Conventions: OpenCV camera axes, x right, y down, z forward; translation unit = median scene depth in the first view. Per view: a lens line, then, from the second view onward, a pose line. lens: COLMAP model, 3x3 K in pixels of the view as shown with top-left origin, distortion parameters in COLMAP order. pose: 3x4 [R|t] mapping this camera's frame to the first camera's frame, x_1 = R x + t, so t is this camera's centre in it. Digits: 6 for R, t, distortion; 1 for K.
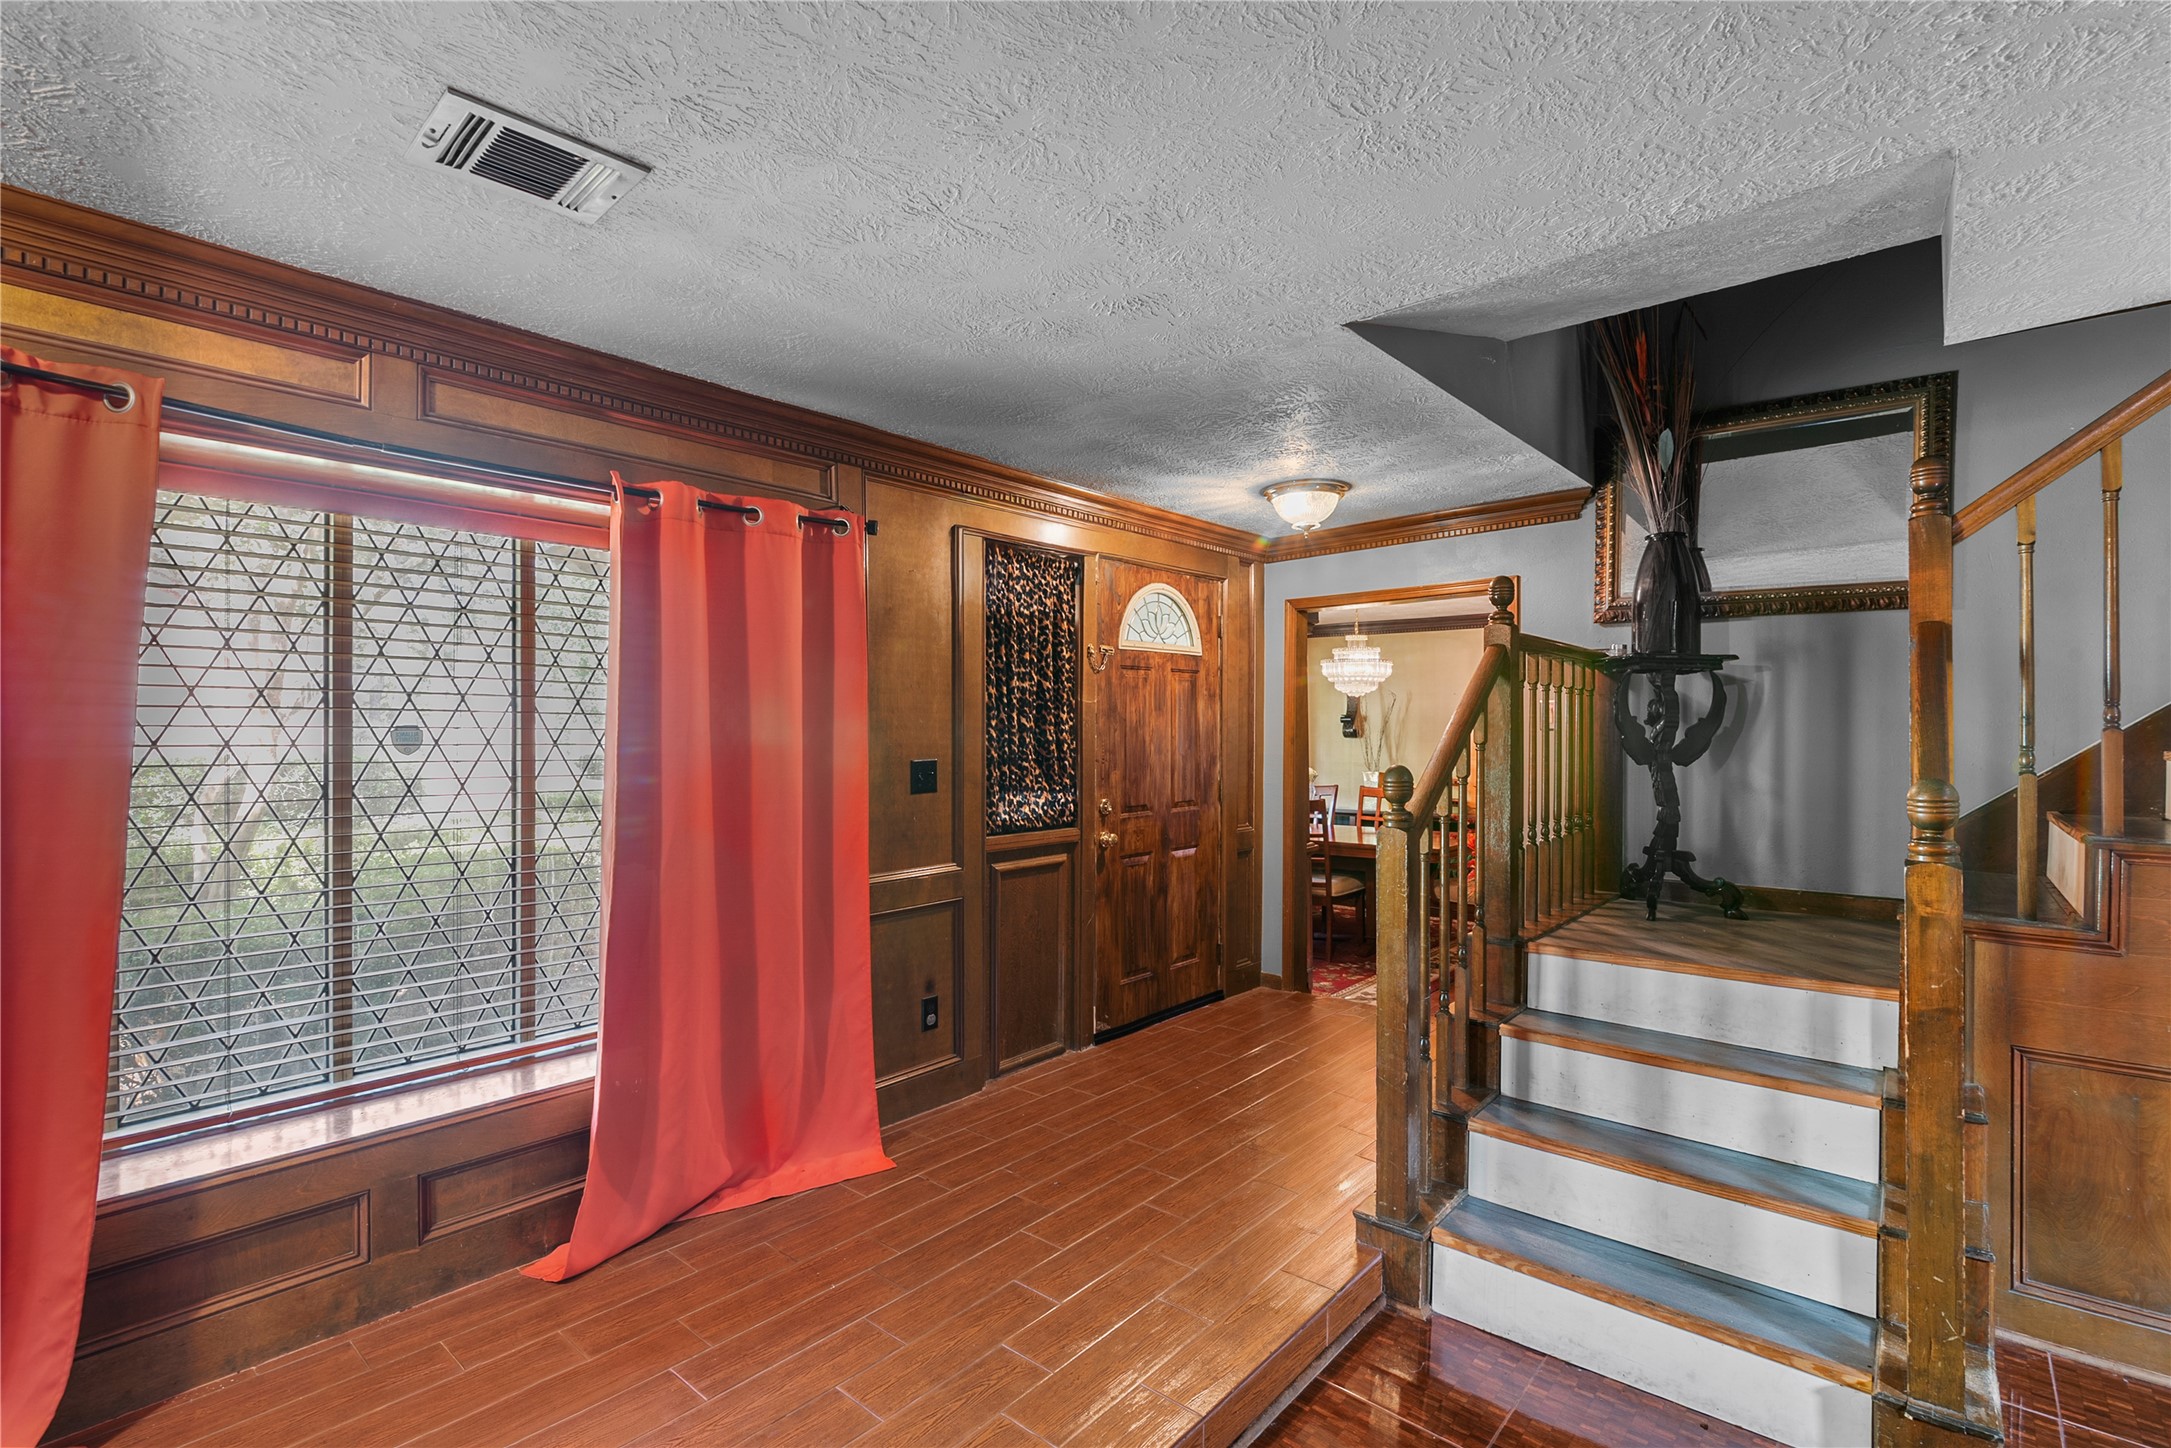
lens RADIAL K [[1000.0, 0, 1092.6], [0, 1000.0, 731.8], [0, 0, 1]] dist [-0.005389, 0.001287]
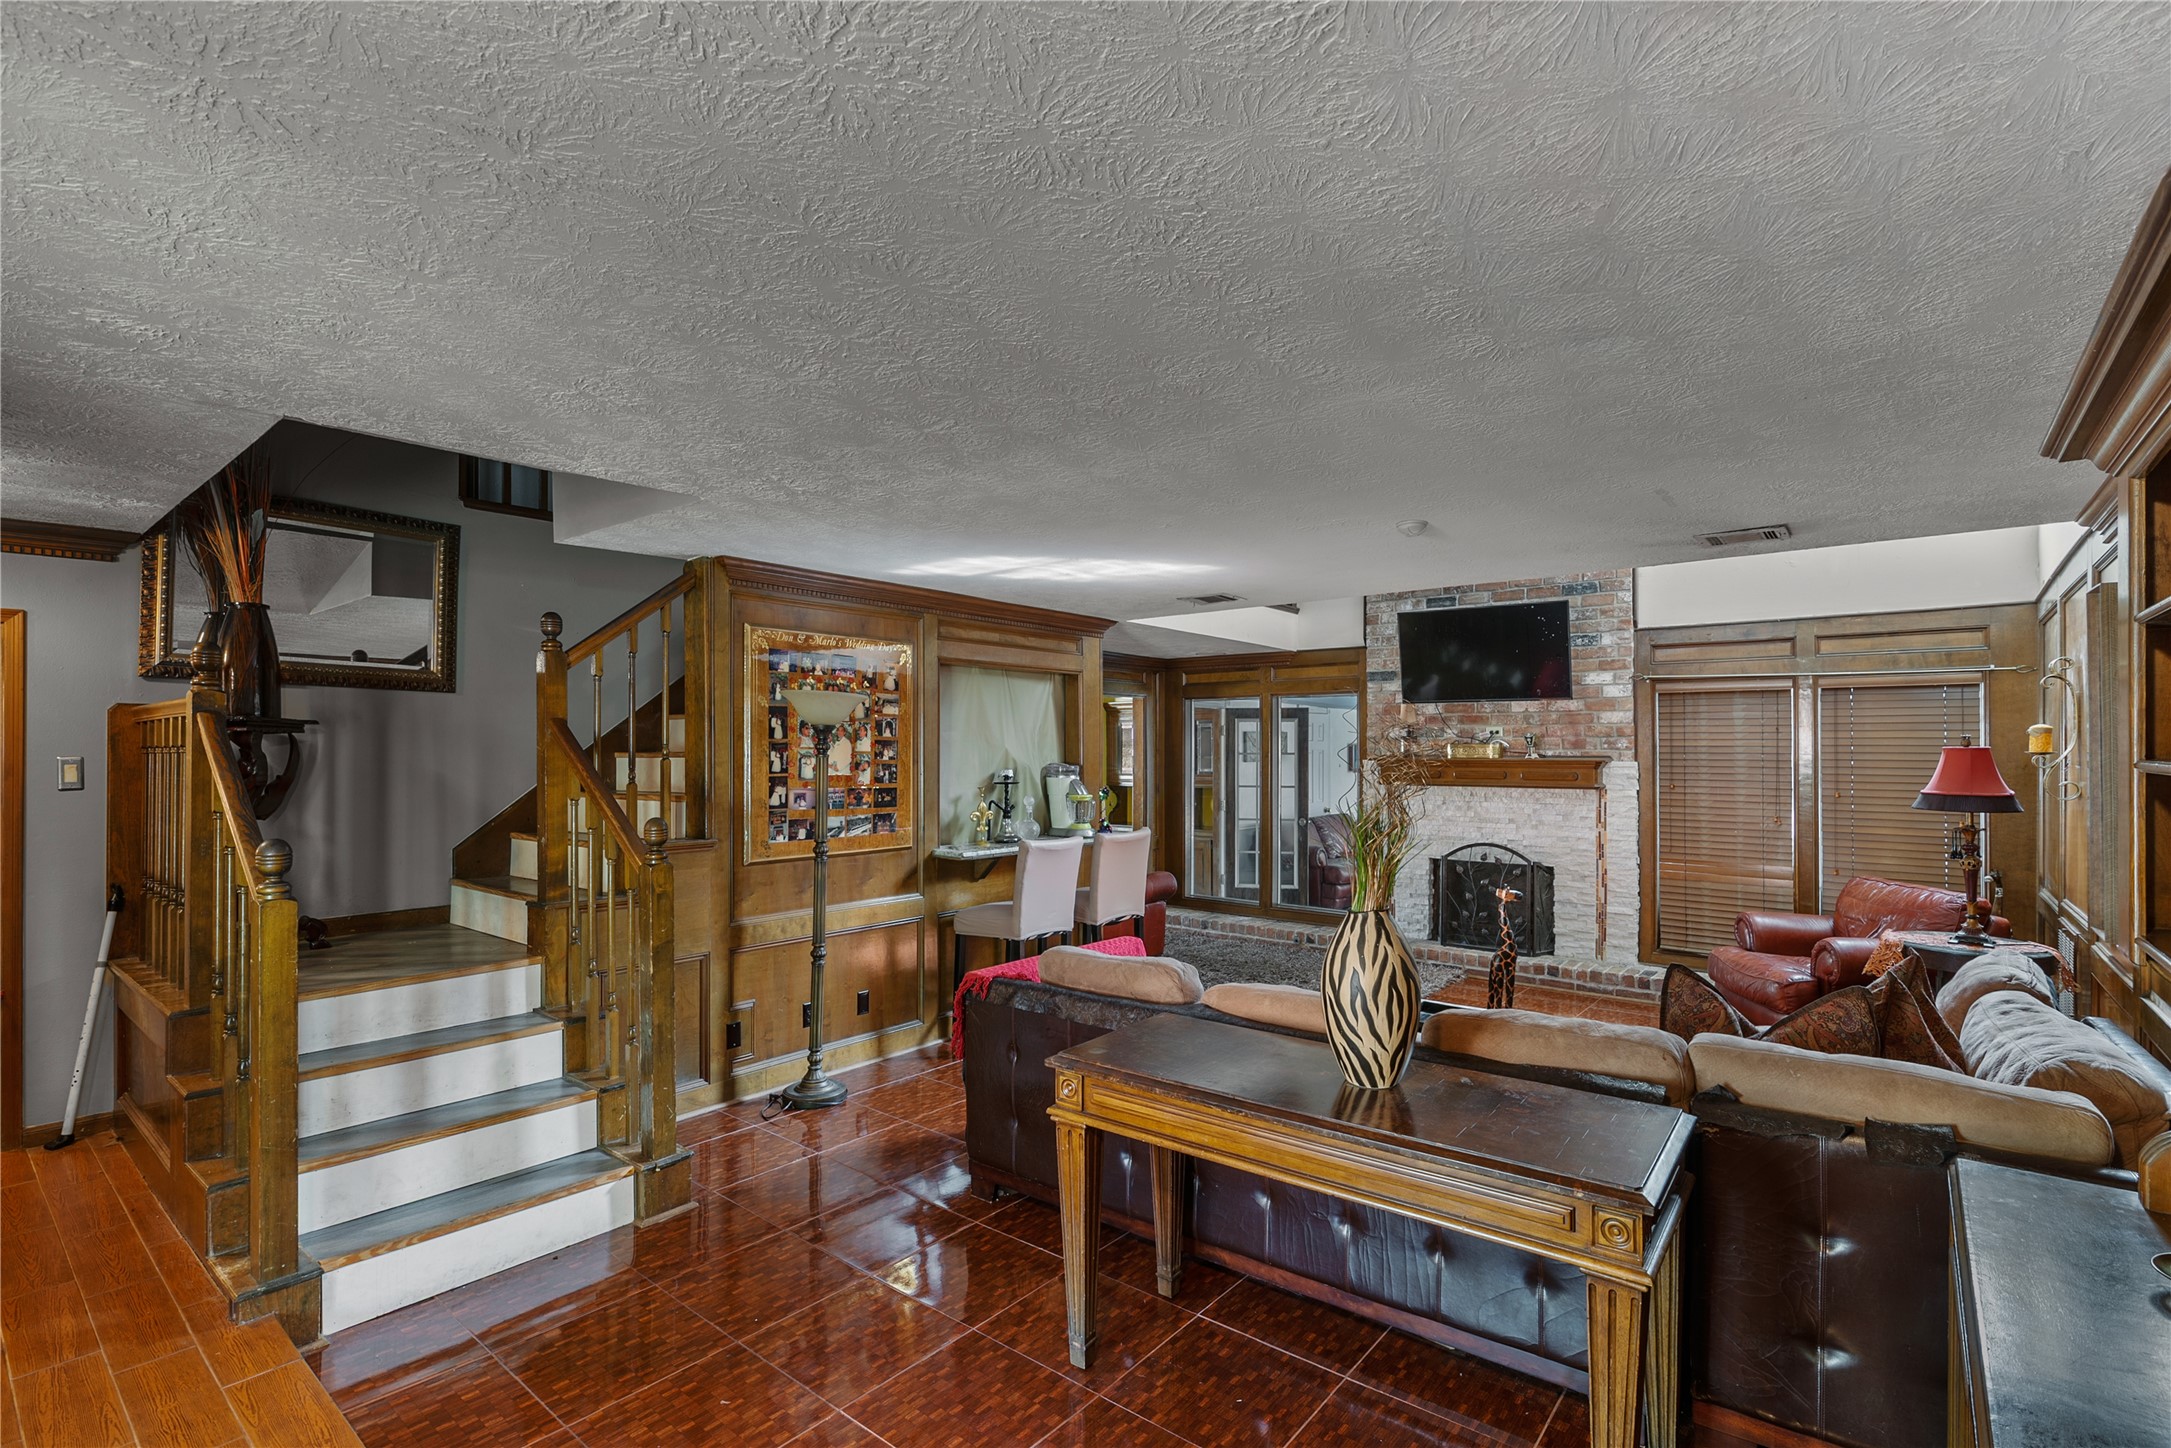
lens RADIAL K [[1000.0, 0, 1091.2], [0, 1000.0, 739.2], [0, 0, 1]] dist [-0.005389, 0.001287]
pose [[-0.022391, 0.010752, 0.999691, -0.739113], [0.003700, 0.999936, -0.010672, -0.055054], [-0.999742, 0.003459, -0.022430, 0.177109]]
